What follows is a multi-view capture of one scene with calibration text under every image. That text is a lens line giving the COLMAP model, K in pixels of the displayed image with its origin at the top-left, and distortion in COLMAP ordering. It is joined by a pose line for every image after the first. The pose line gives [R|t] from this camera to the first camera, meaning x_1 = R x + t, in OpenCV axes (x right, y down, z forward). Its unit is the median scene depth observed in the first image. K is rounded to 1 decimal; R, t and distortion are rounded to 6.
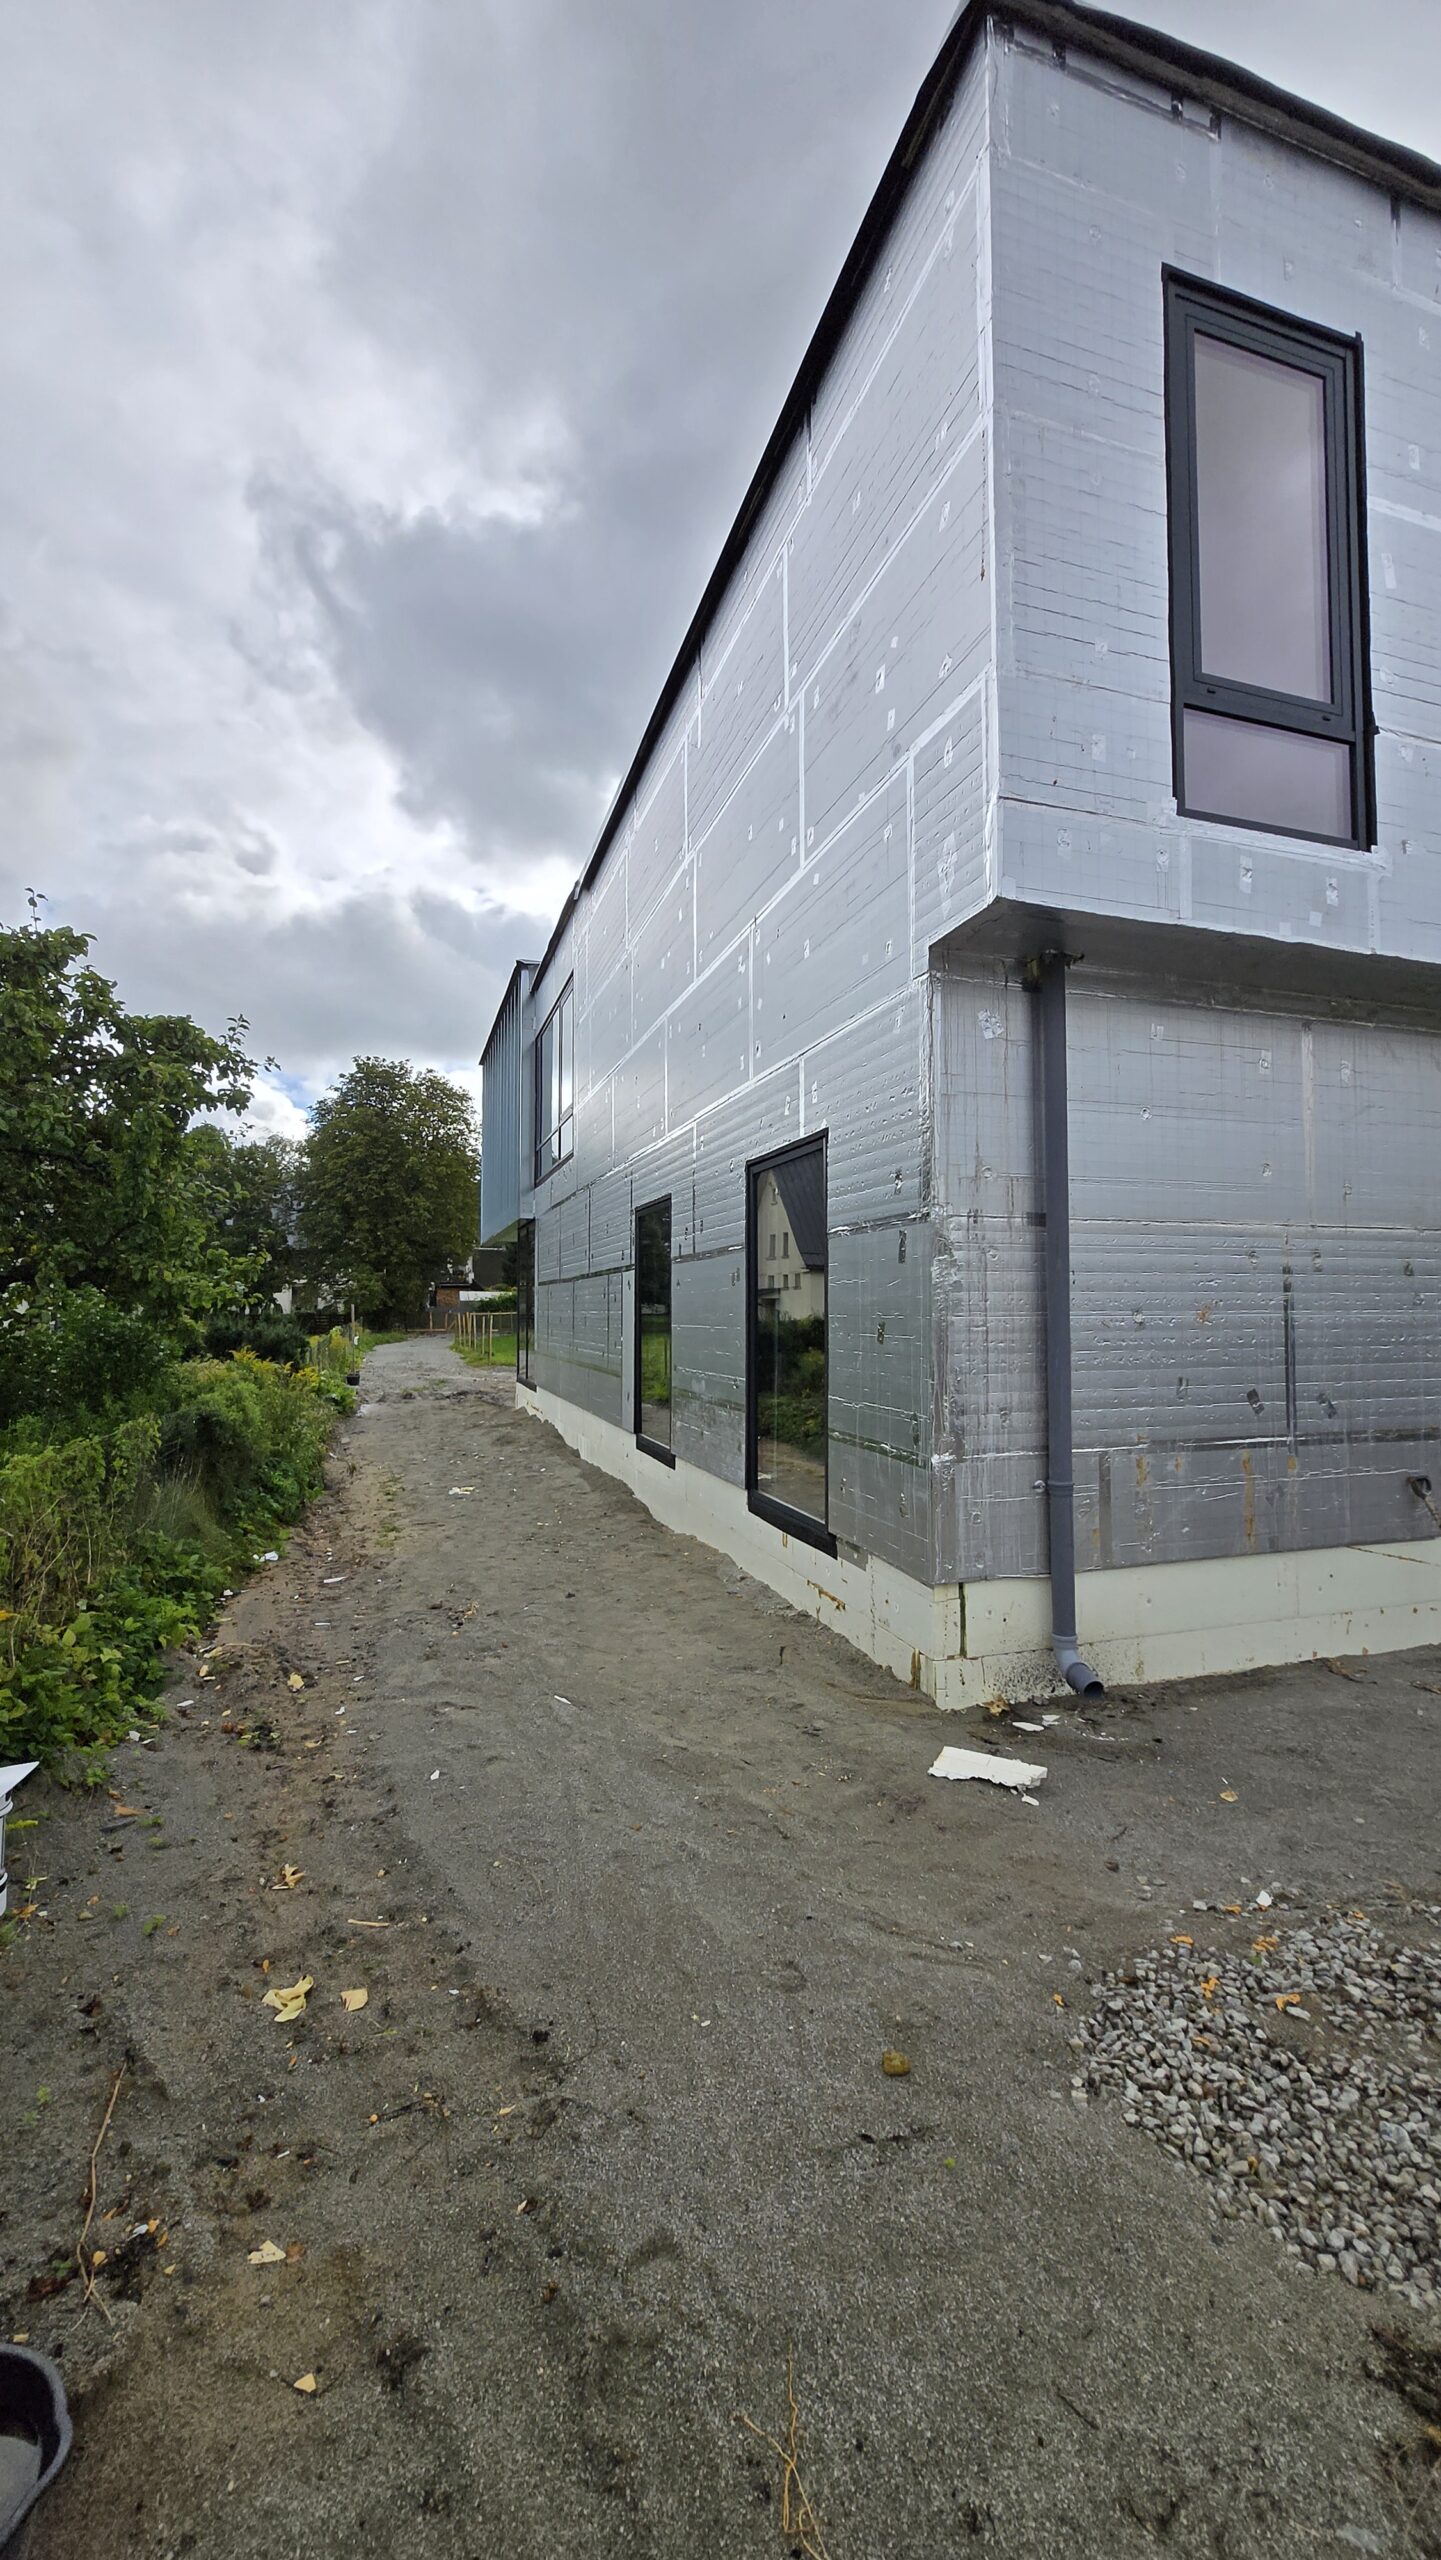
lens RADIAL K [[1020.9, 0, 720.5], [0, 1020.9, 1280.0], [0, 0, 1]] dist [0.006624, -0.000255]
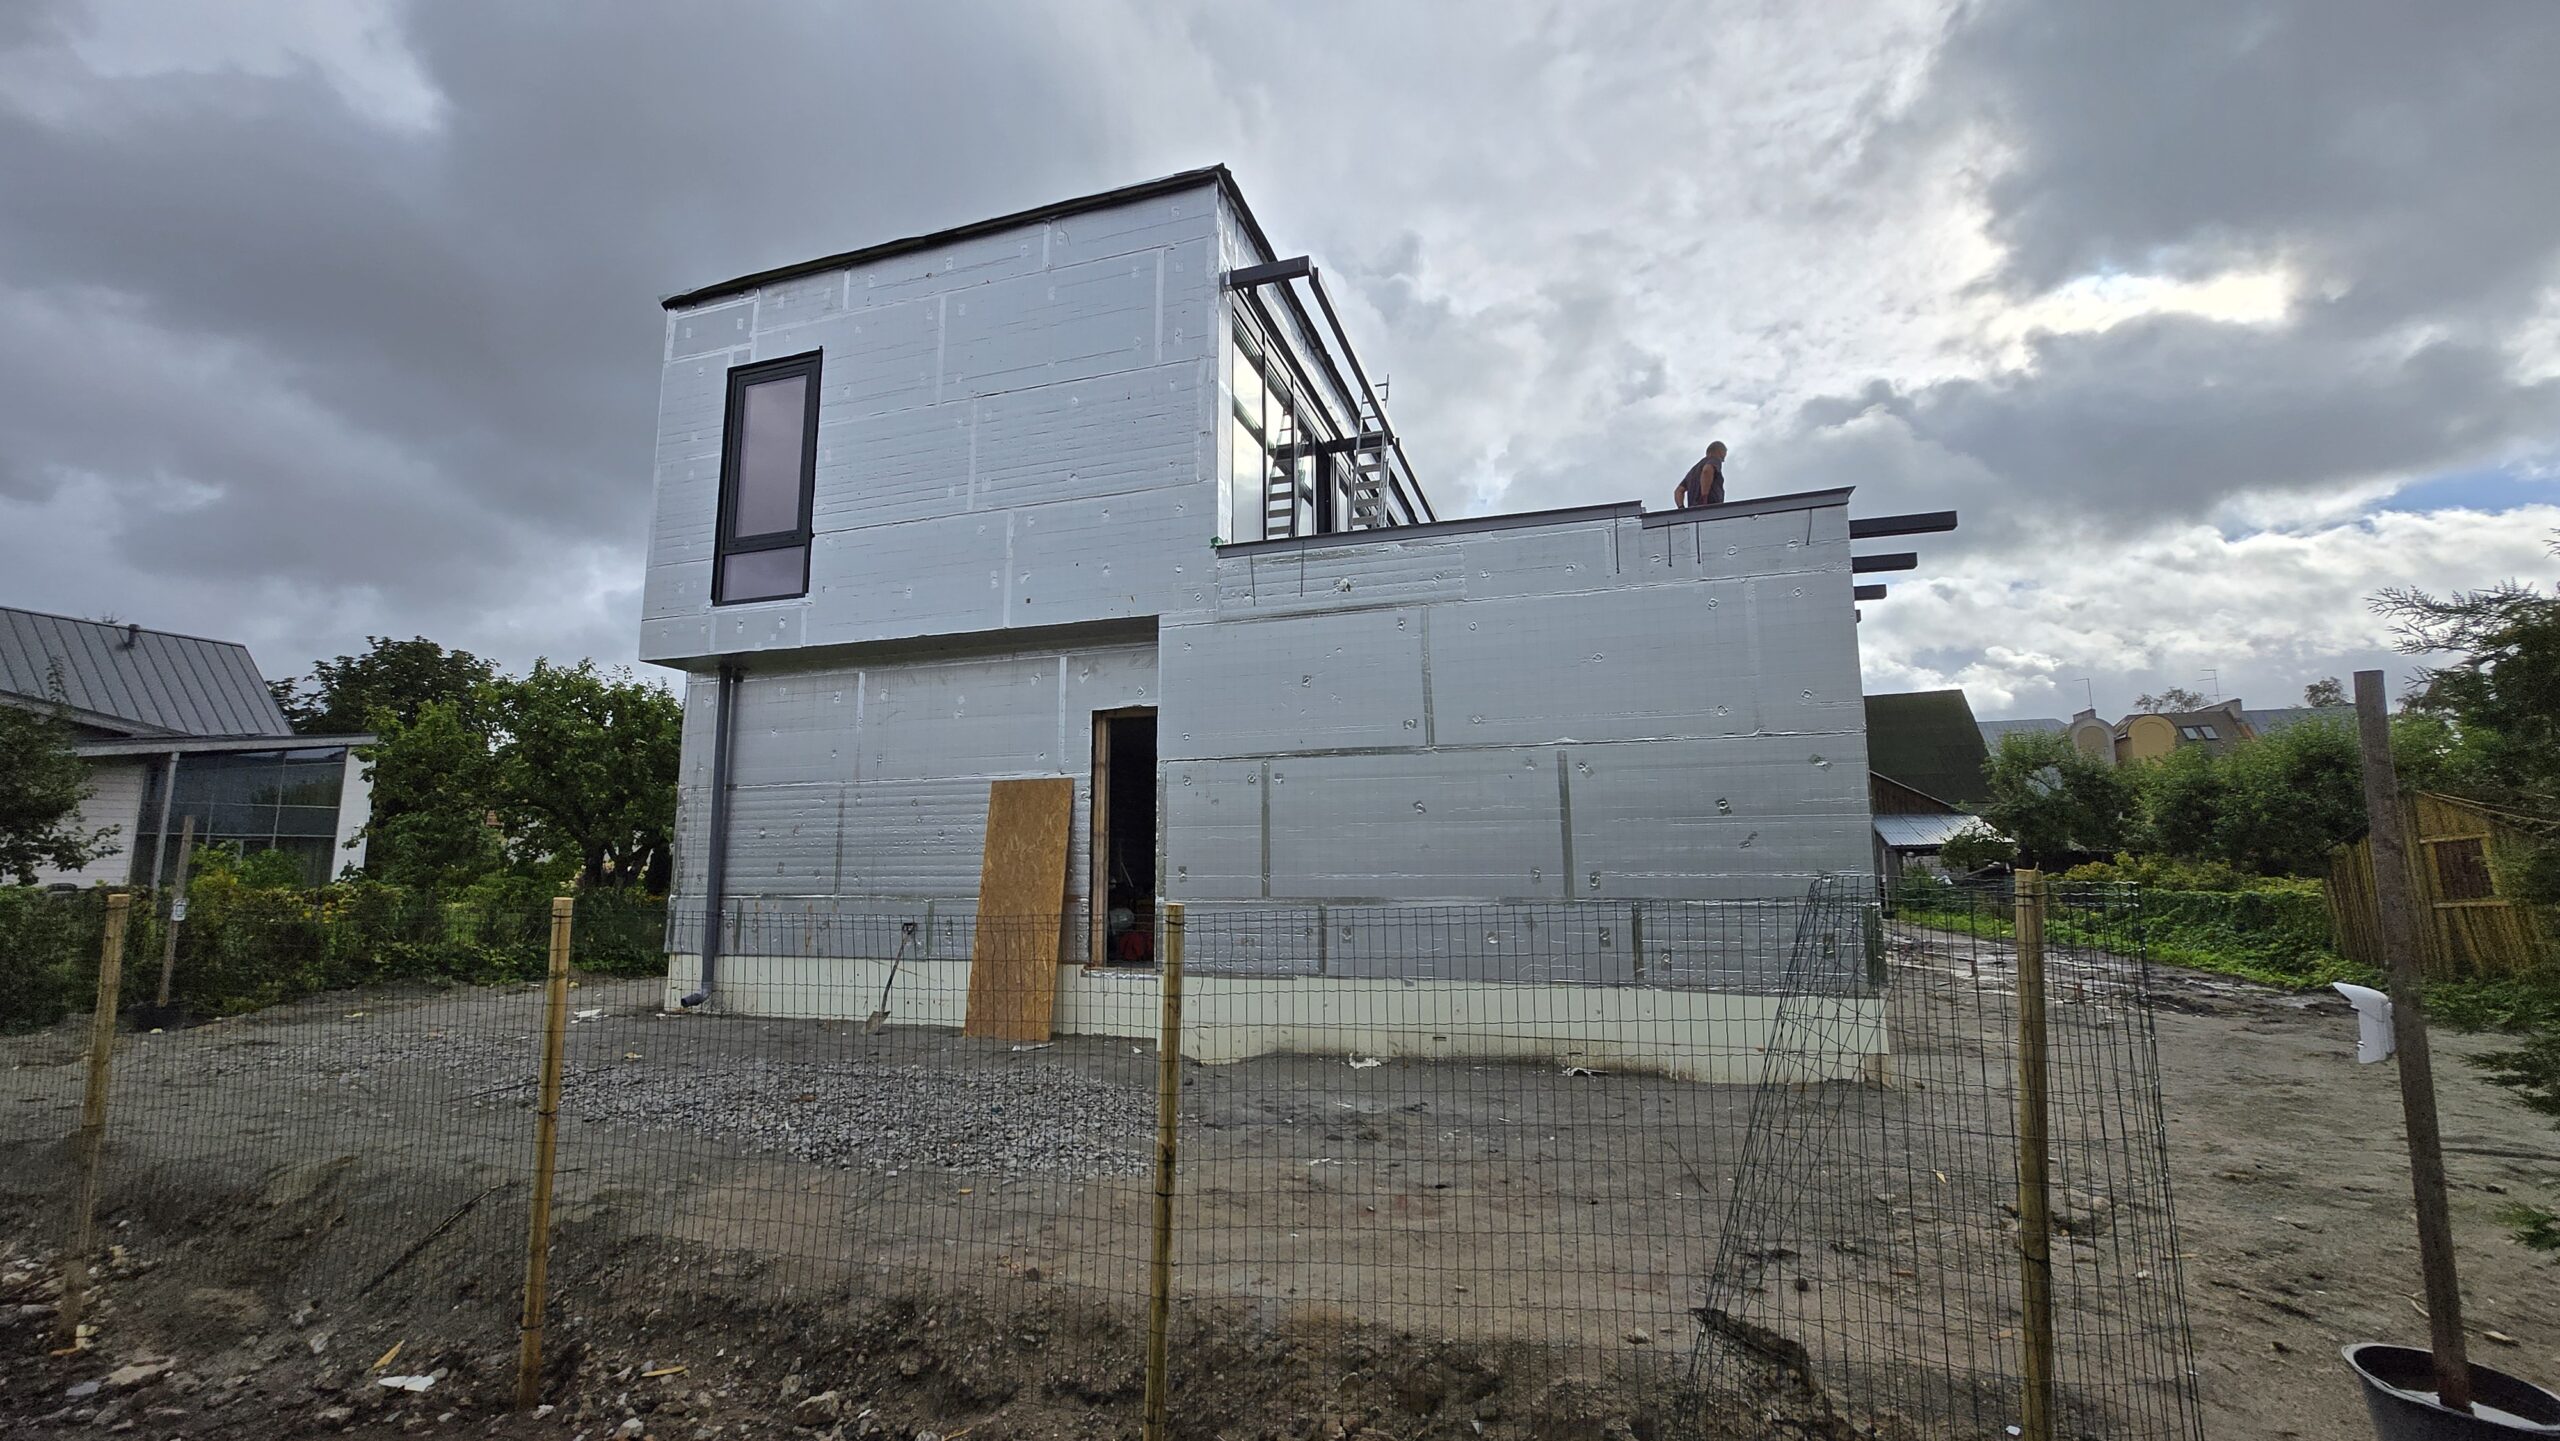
lens RADIAL K [[1020.9, 0, 1268.9], [0, 1020.9, 714.8], [0, 0, 1]] dist [0.006624, -0.000255]
pose [[0.797970, -0.086372, -0.596476, 2.253164], [0.026445, 0.993743, -0.108519, 0.047367], [0.602116, 0.070821, 0.795261, -0.026948]]
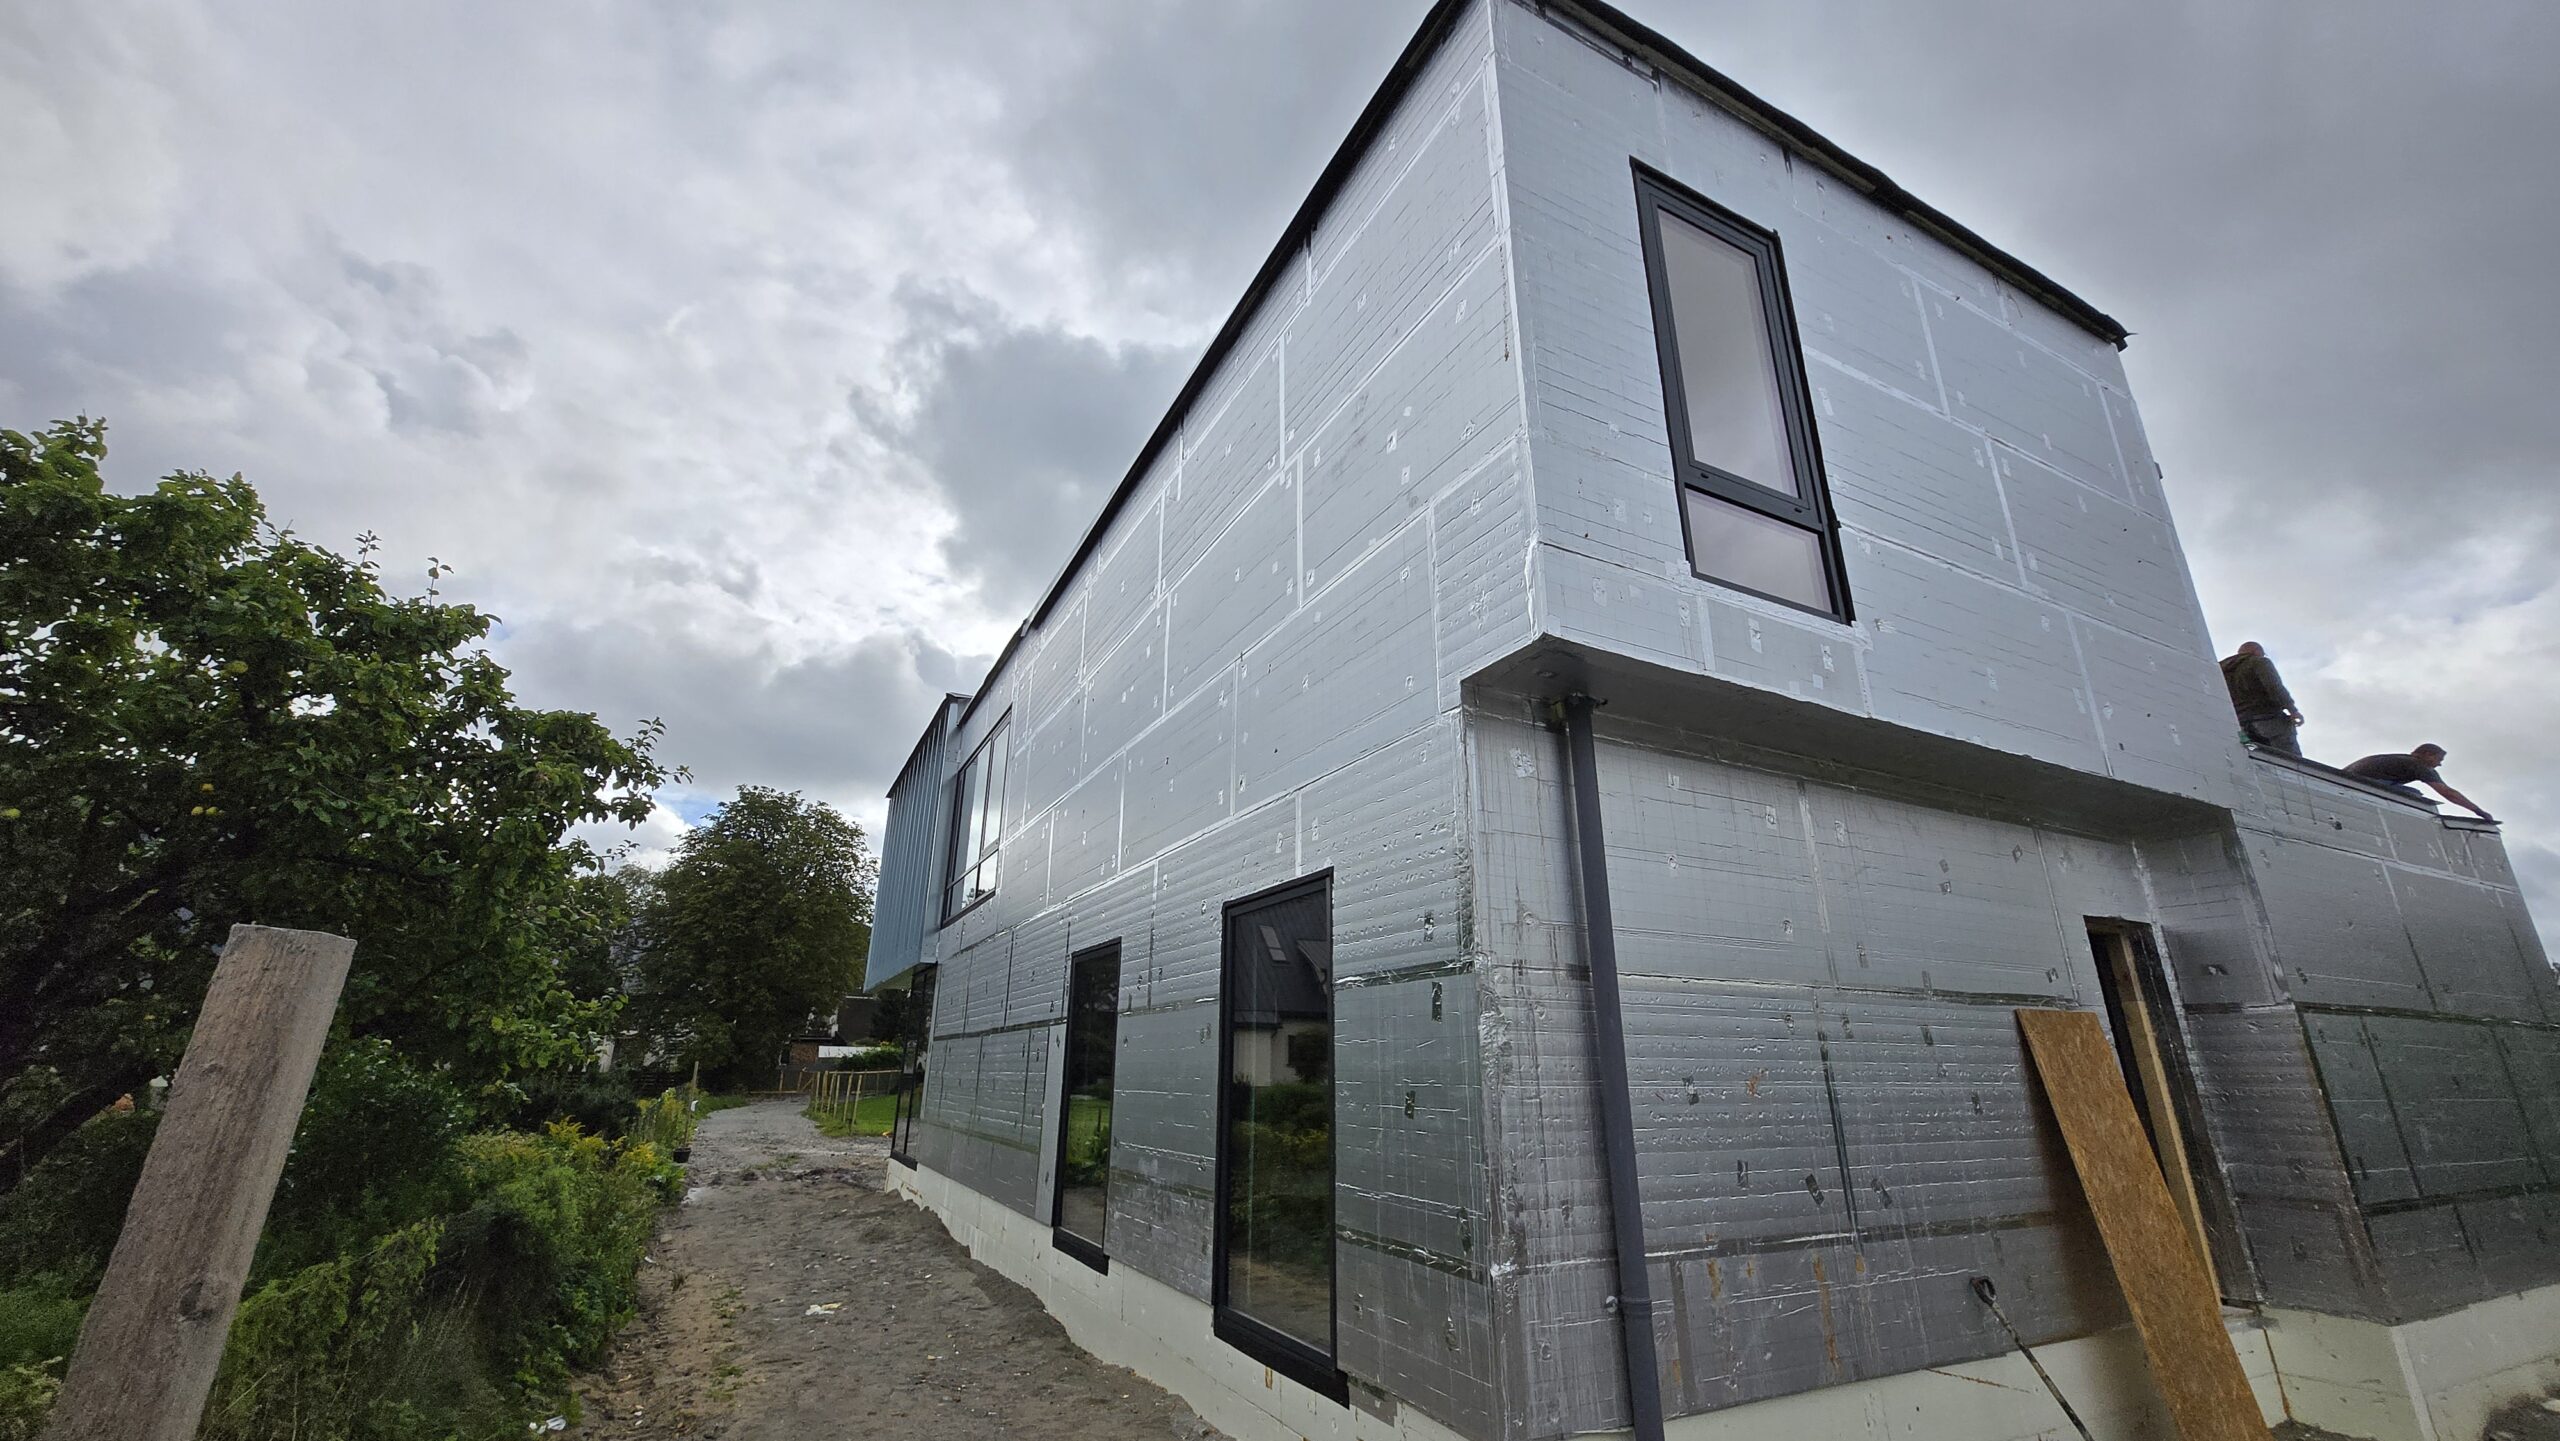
lens RADIAL K [[1017.9, 0, 1277.6], [0, 1017.9, 729.4], [0, 0, 1]] dist [0.009154, -0.000559]
pose [[0.987016, 0.059283, 0.149281, -0.093854], [-0.013495, 0.956715, -0.290712, 0.000463], [-0.160054, 0.284923, 0.945093, 0.110716]]
